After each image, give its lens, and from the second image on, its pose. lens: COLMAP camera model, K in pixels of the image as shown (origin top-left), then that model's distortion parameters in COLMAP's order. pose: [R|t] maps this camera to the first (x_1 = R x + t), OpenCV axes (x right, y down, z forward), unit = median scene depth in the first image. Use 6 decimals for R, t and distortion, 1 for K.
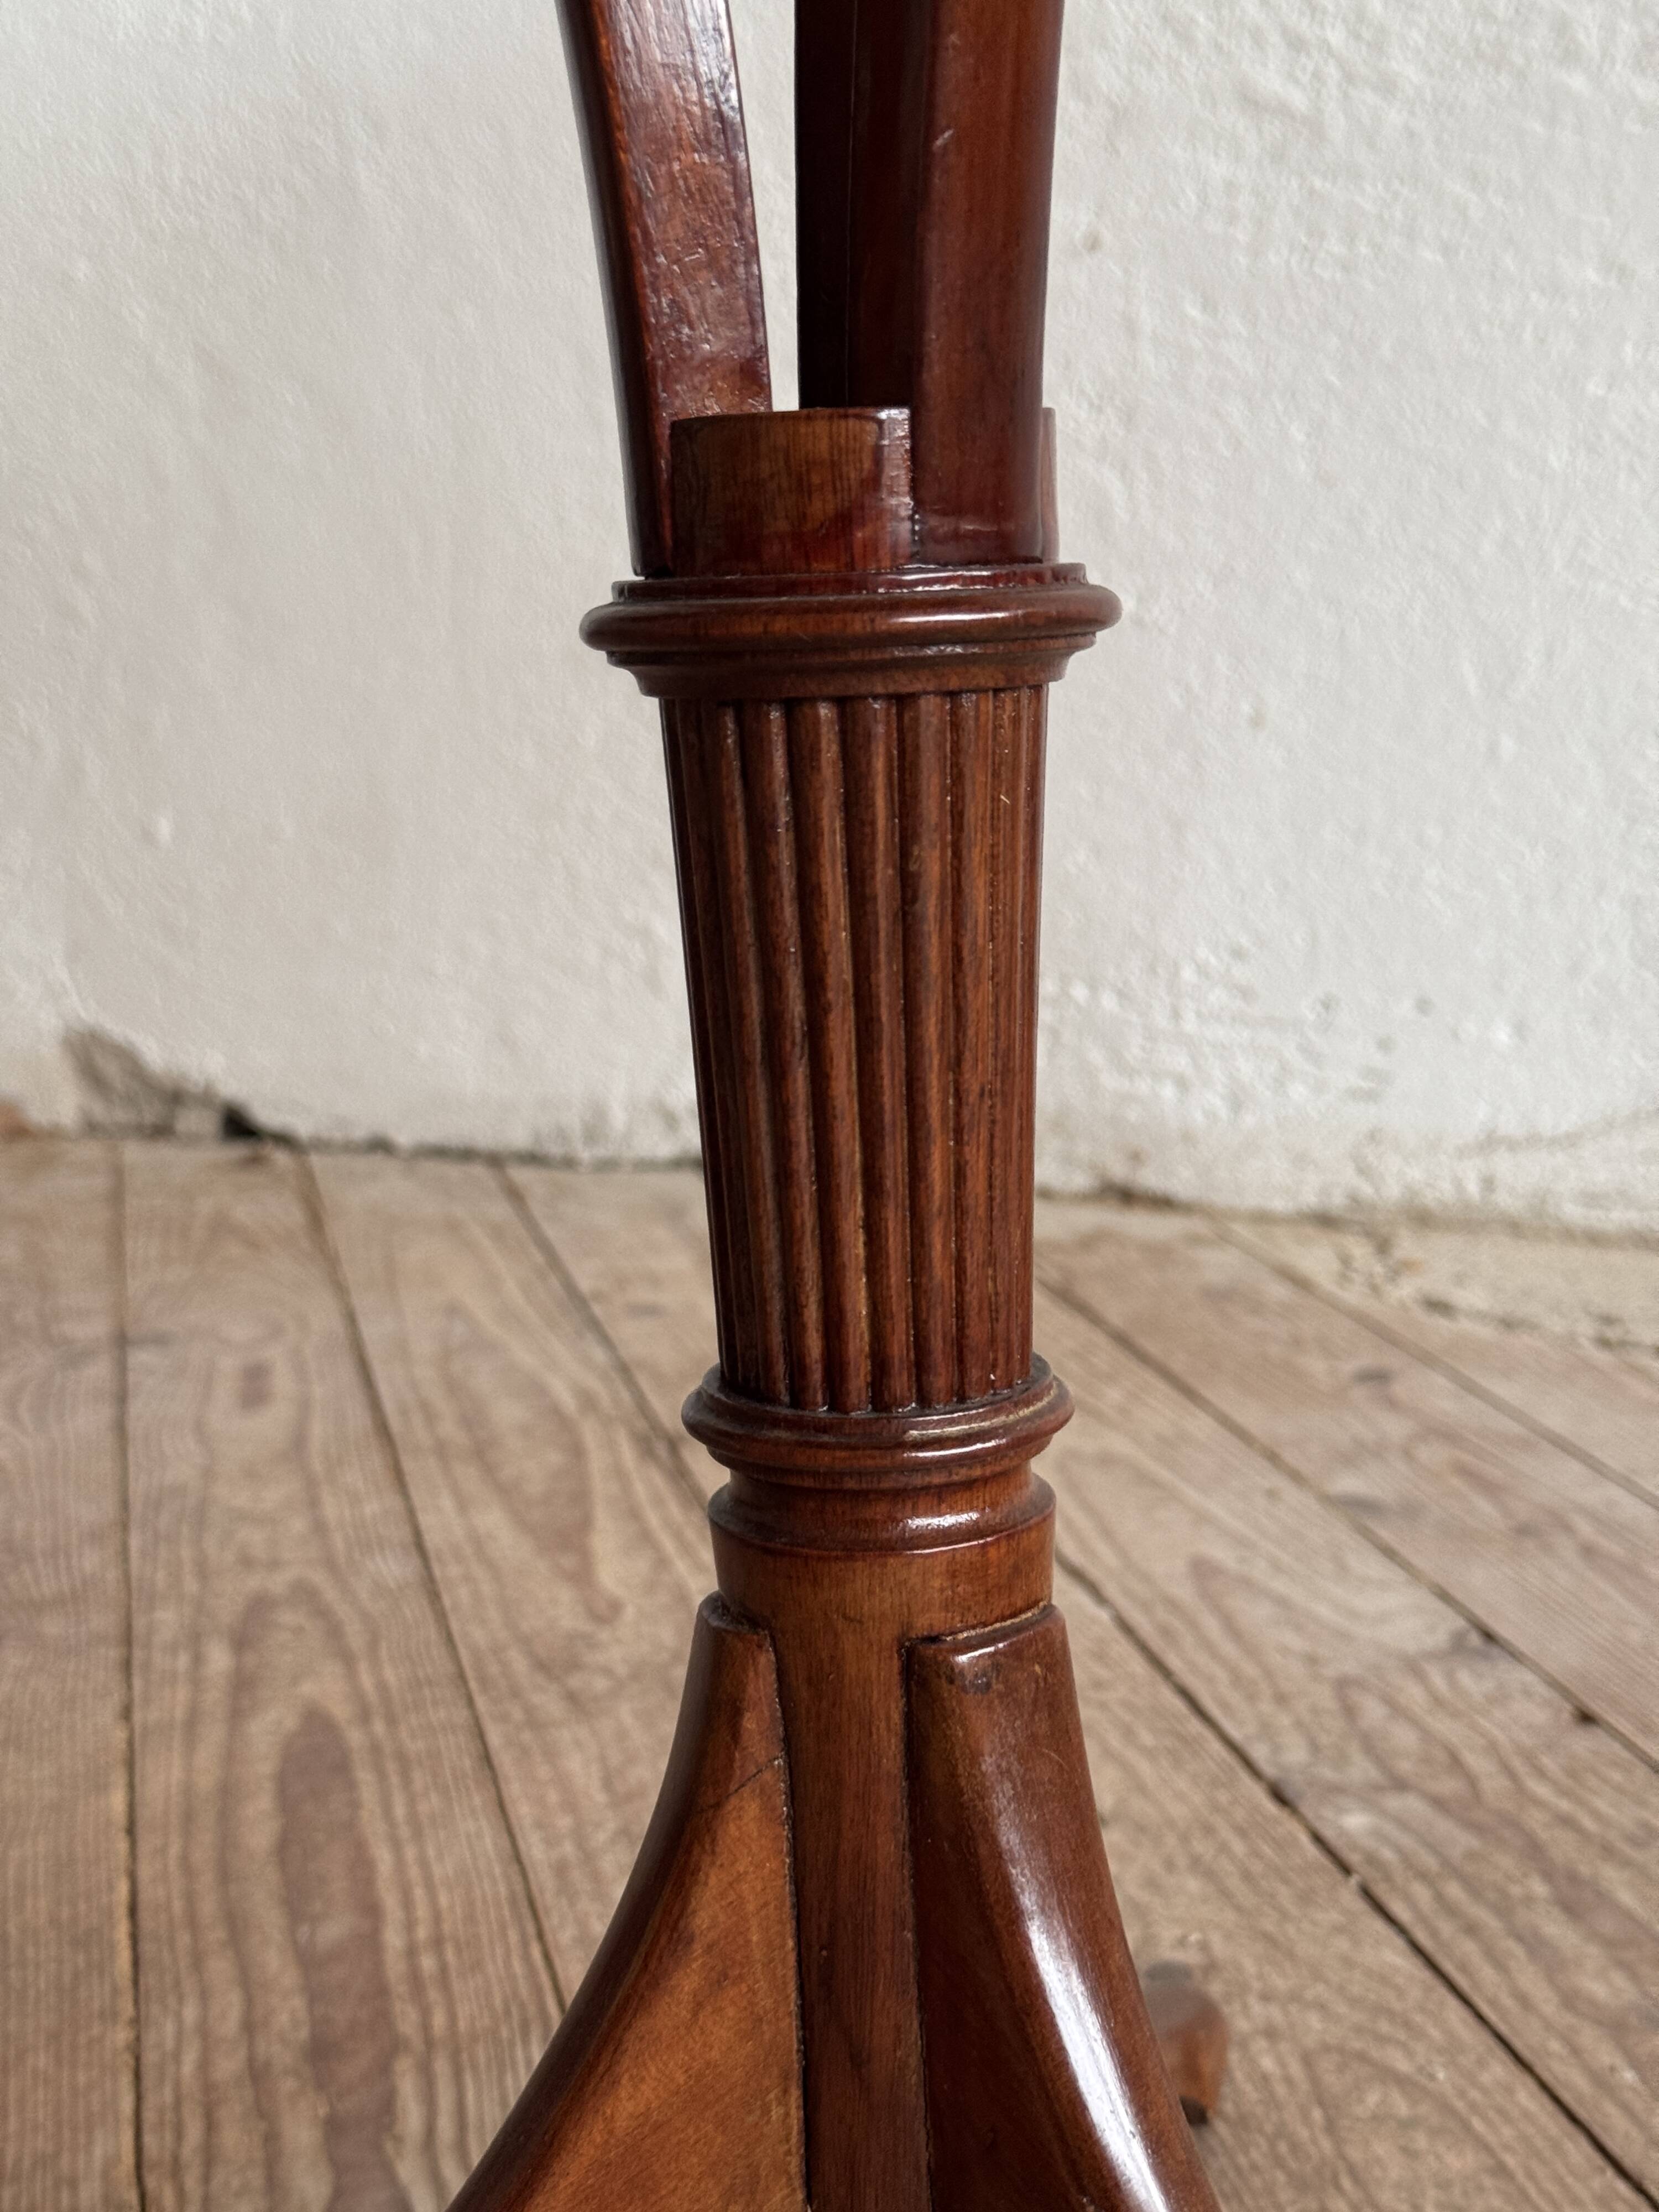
lens RADIAL K [[3137.1, 0, 829.5], [0, 3137.1, 1106.0], [0, 0, 1]] dist [0.150091, -0.302103]
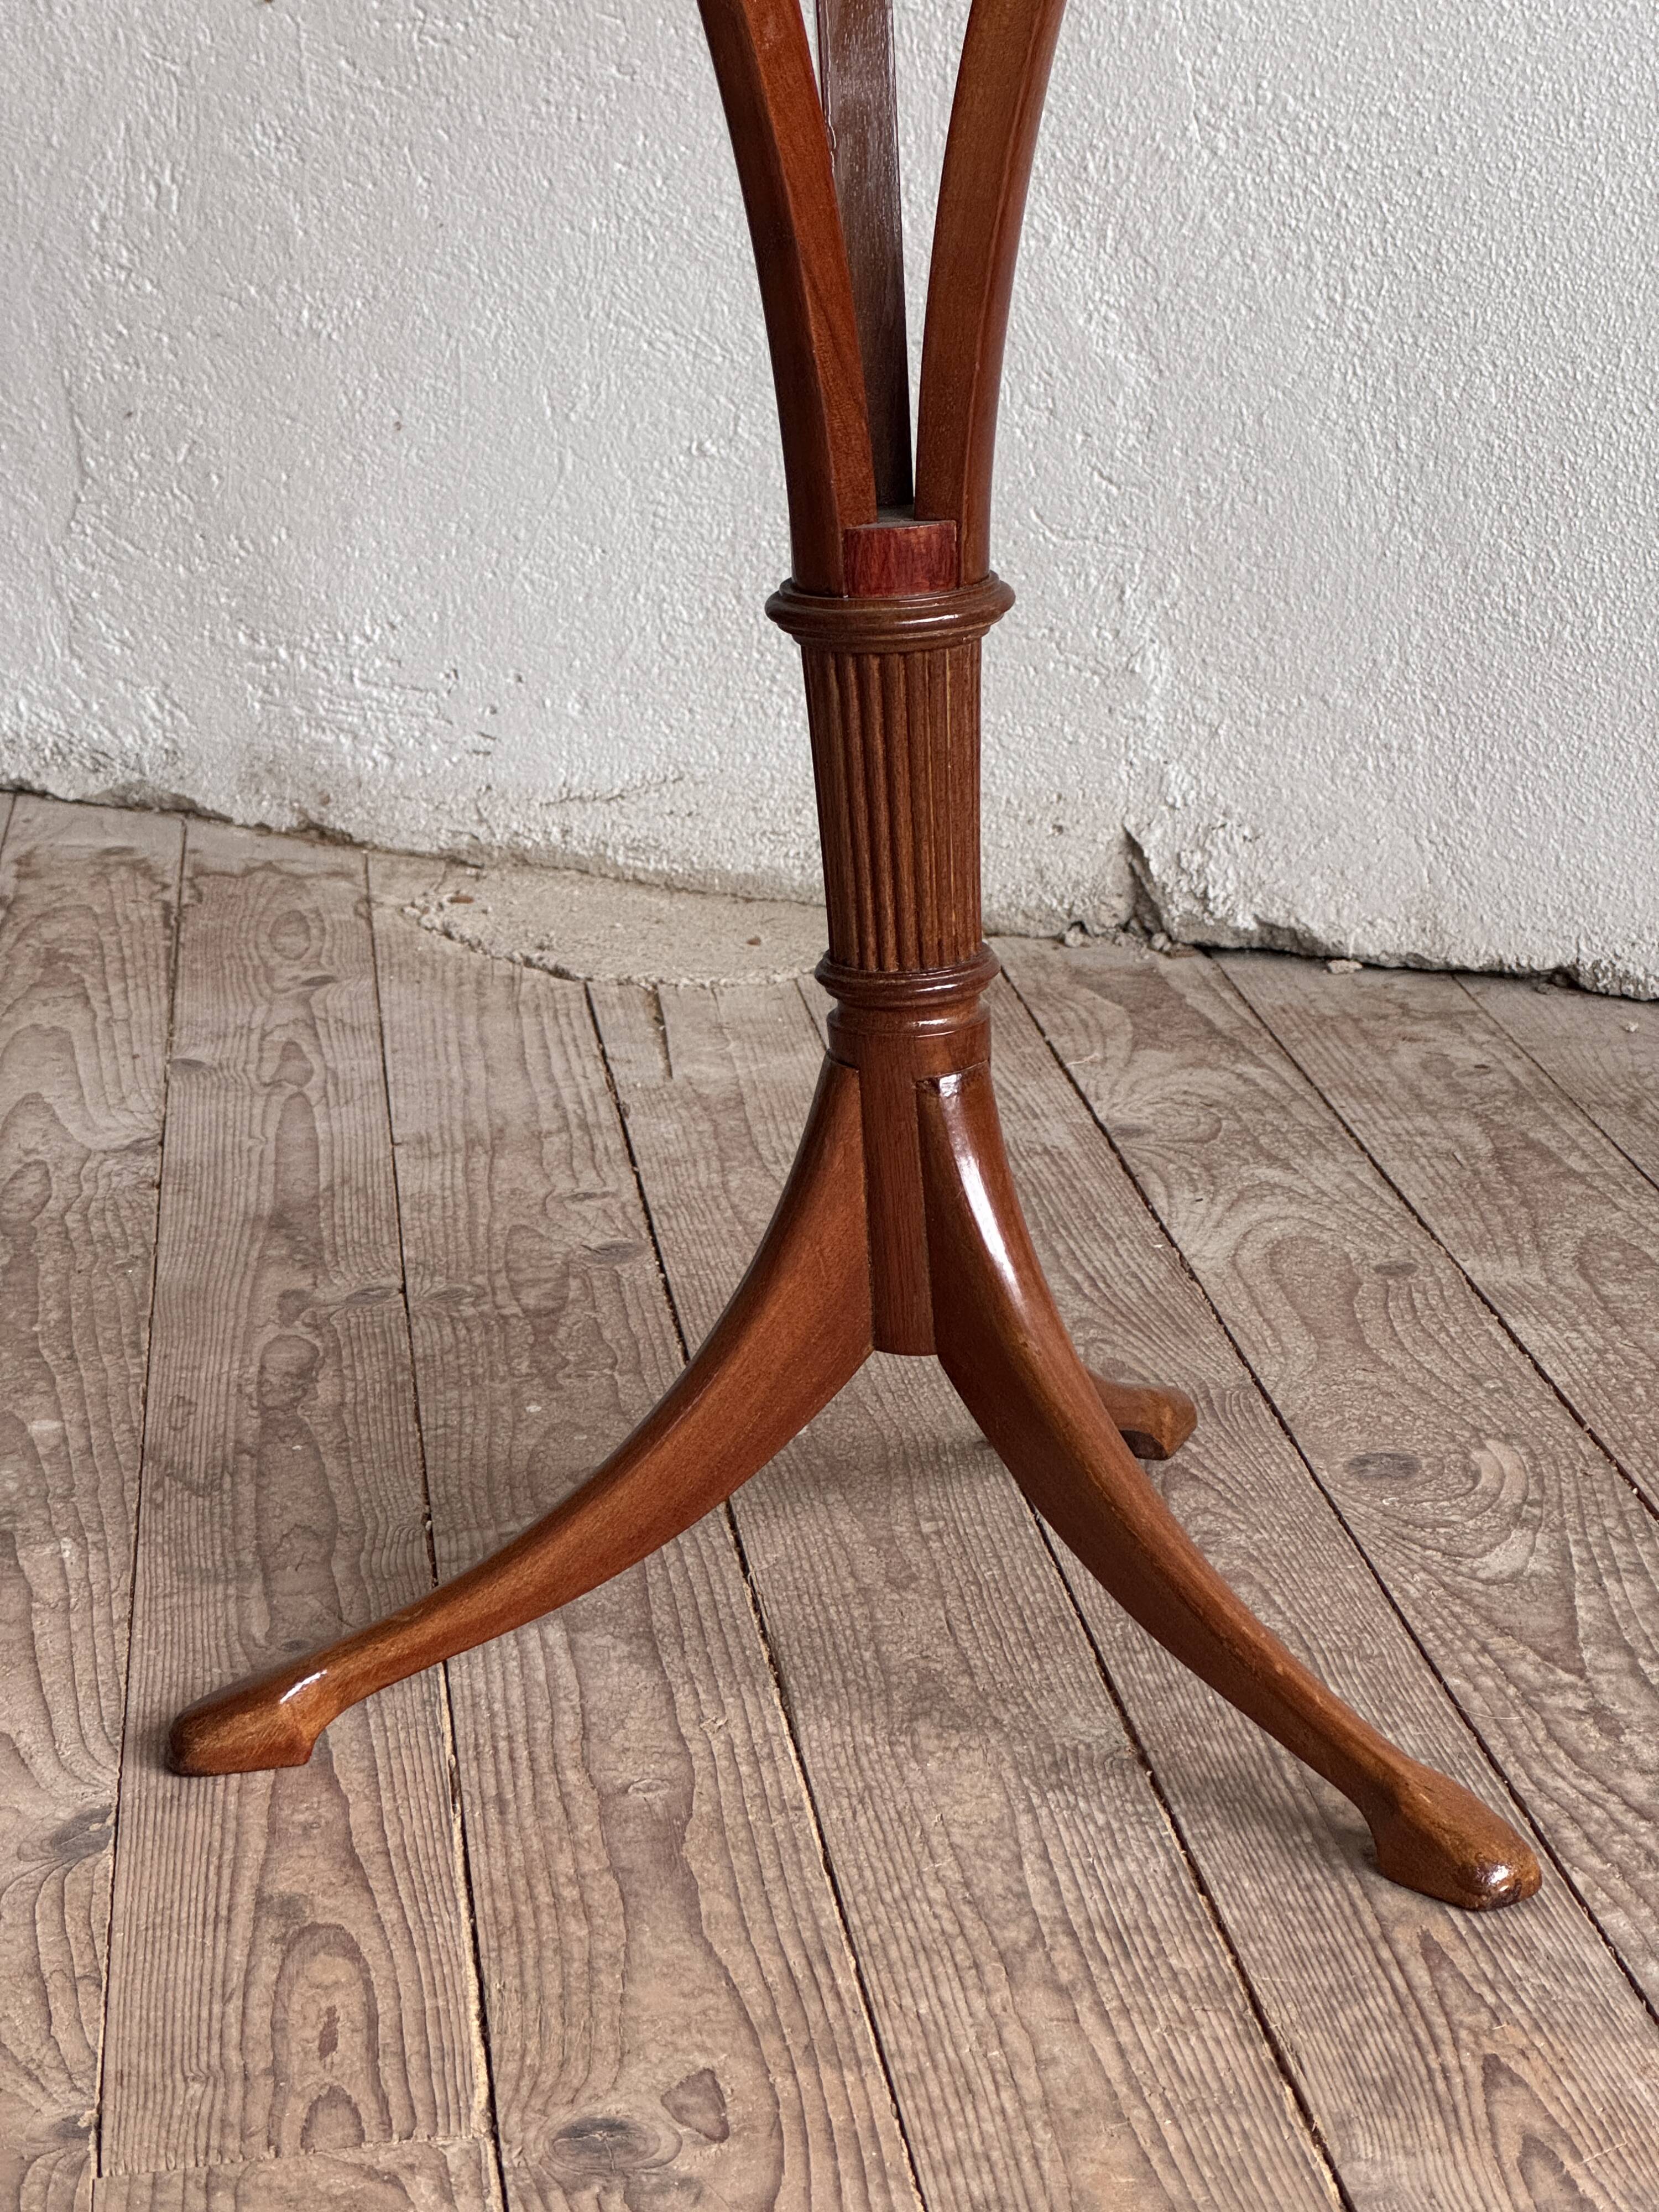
lens RADIAL K [[4890.6, 0, 831.7], [0, 4890.6, 1073.0], [0, 0, 1]] dist [-0.099984, 4.587189]
pose [[0.994141, 0.037814, -0.101264, 0.835135], [-0.029345, 0.996045, 0.083861, -0.070269], [0.104035, -0.080398, 0.991319, -1.350704]]
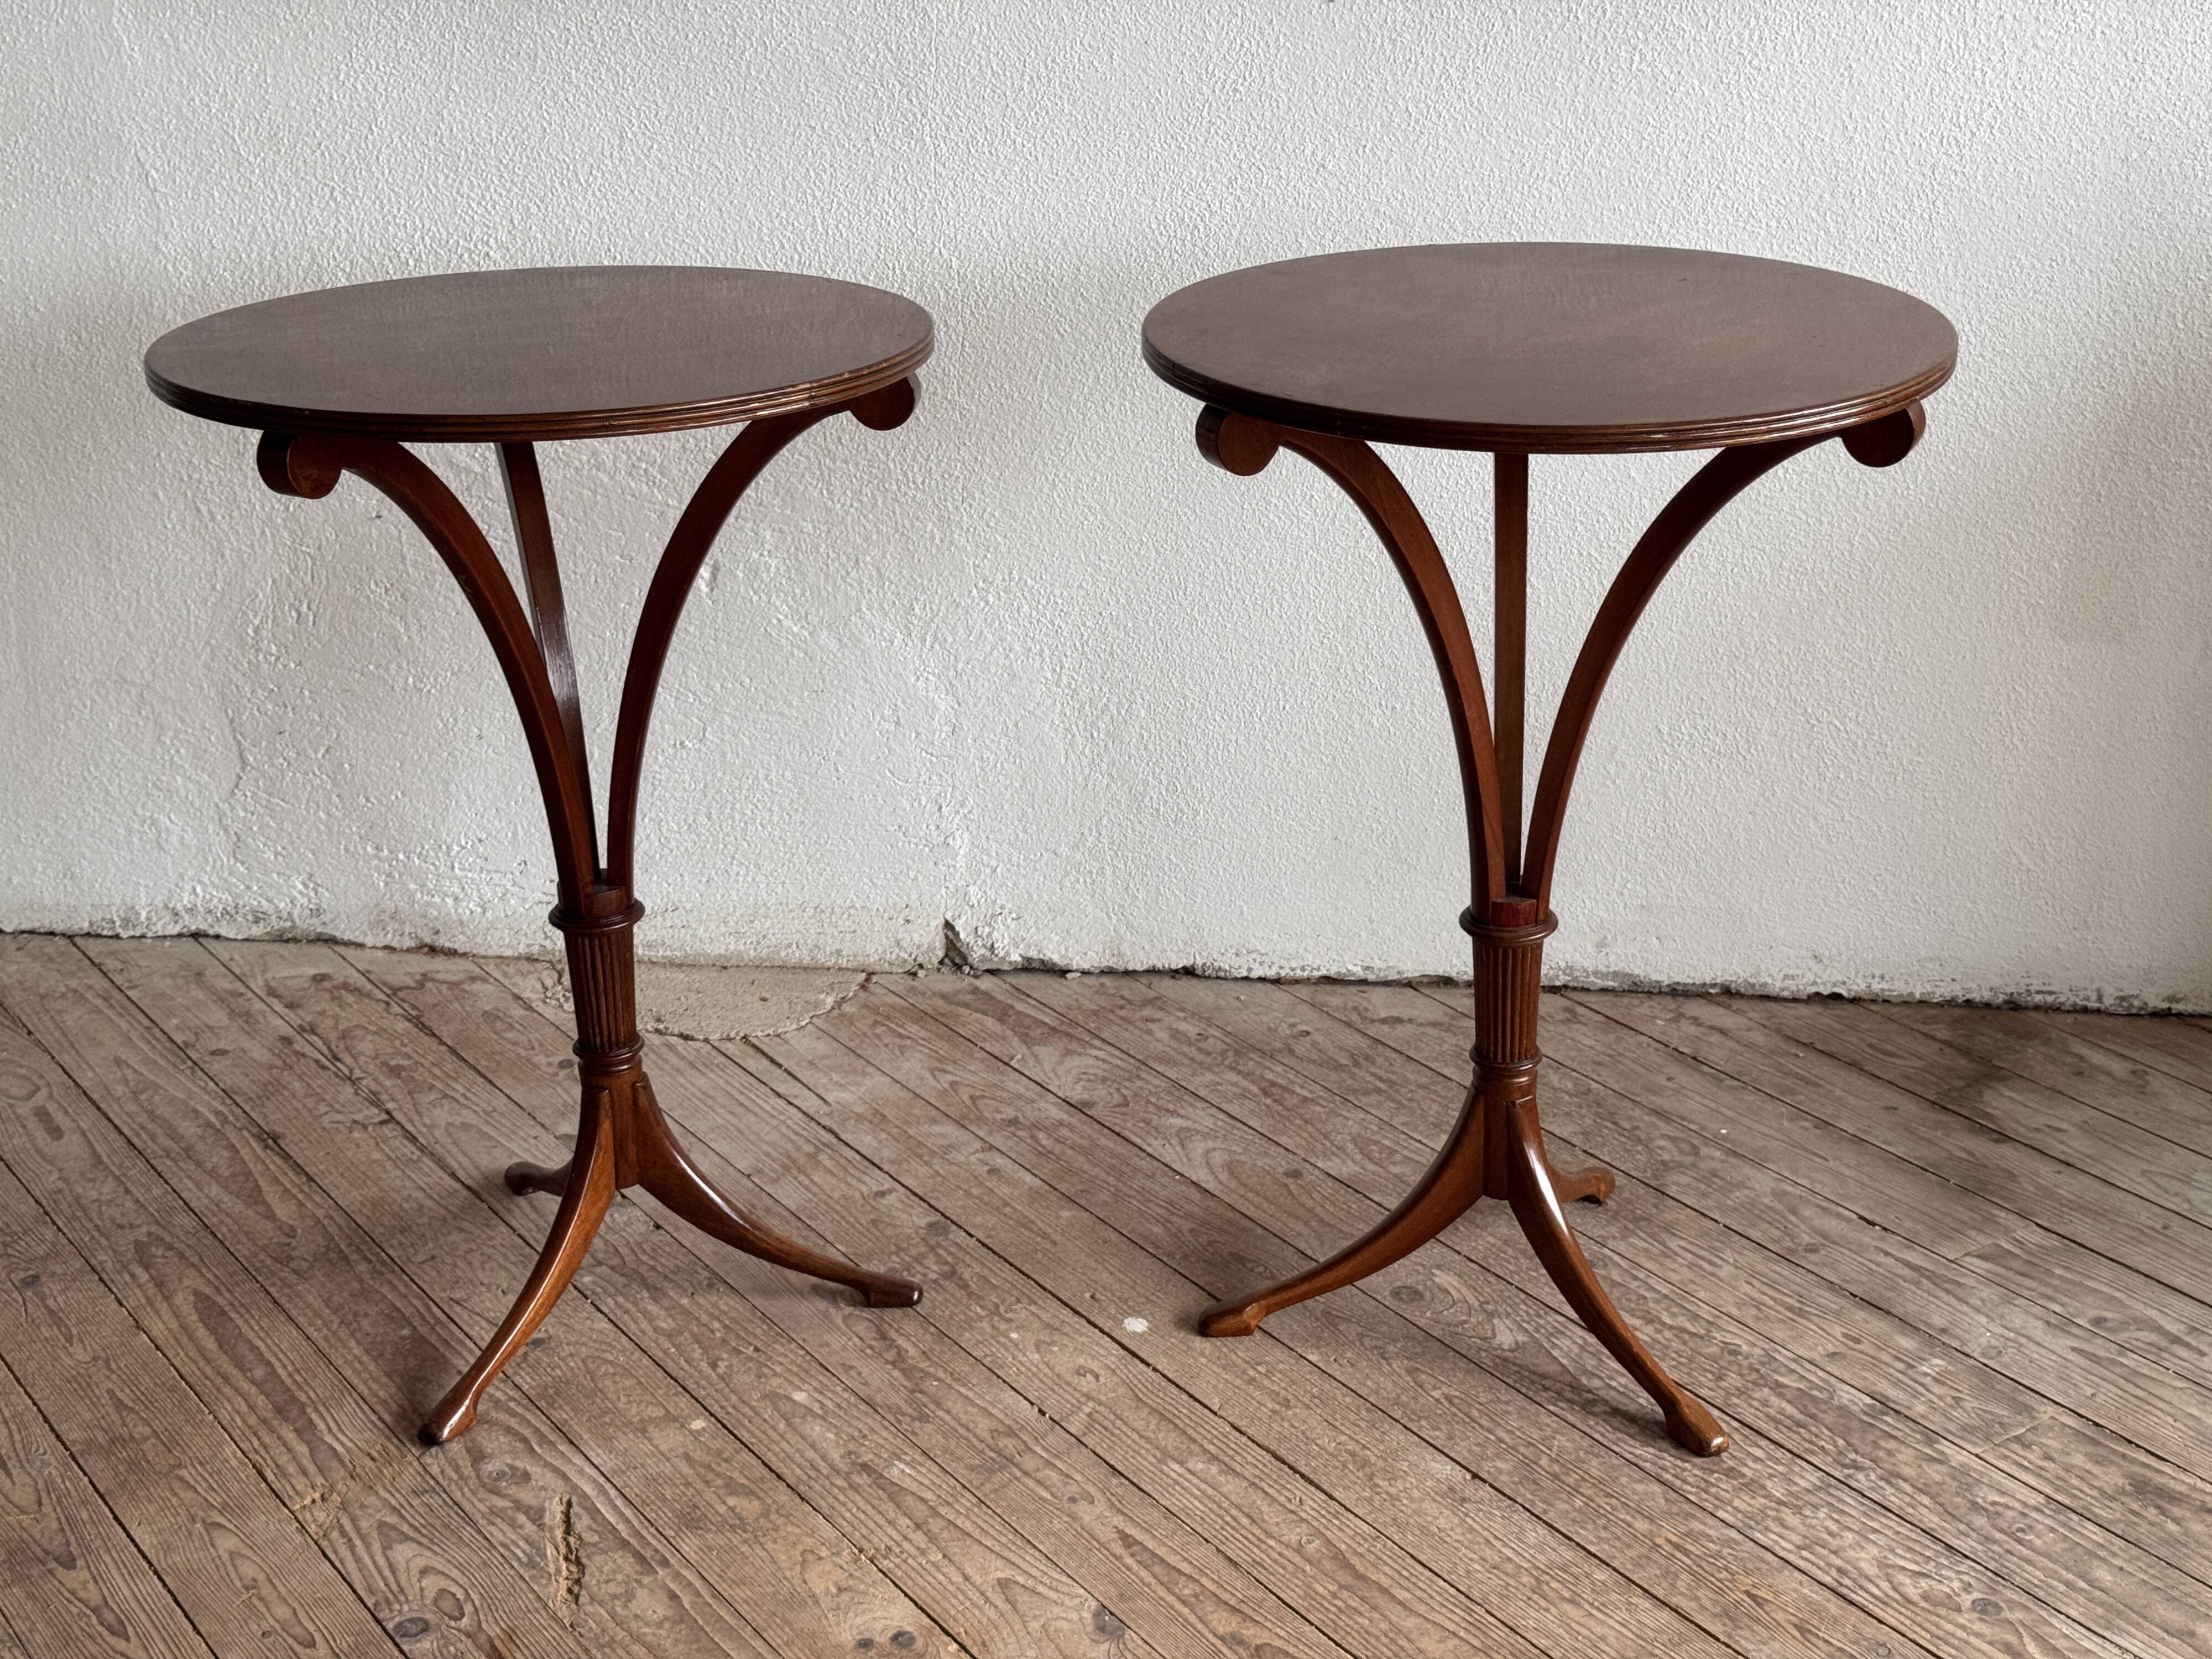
lens RADIAL K [[3034.0, 0, 1081.2], [0, 3034.0, 839.7], [0, 0, 1]] dist [0.151677, -0.140974]
pose [[0.928716, -0.107922, 0.354738, -0.393443], [0.045753, 0.982749, 0.179197, -0.700511], [-0.367957, -0.150193, 0.917633, -1.833135]]
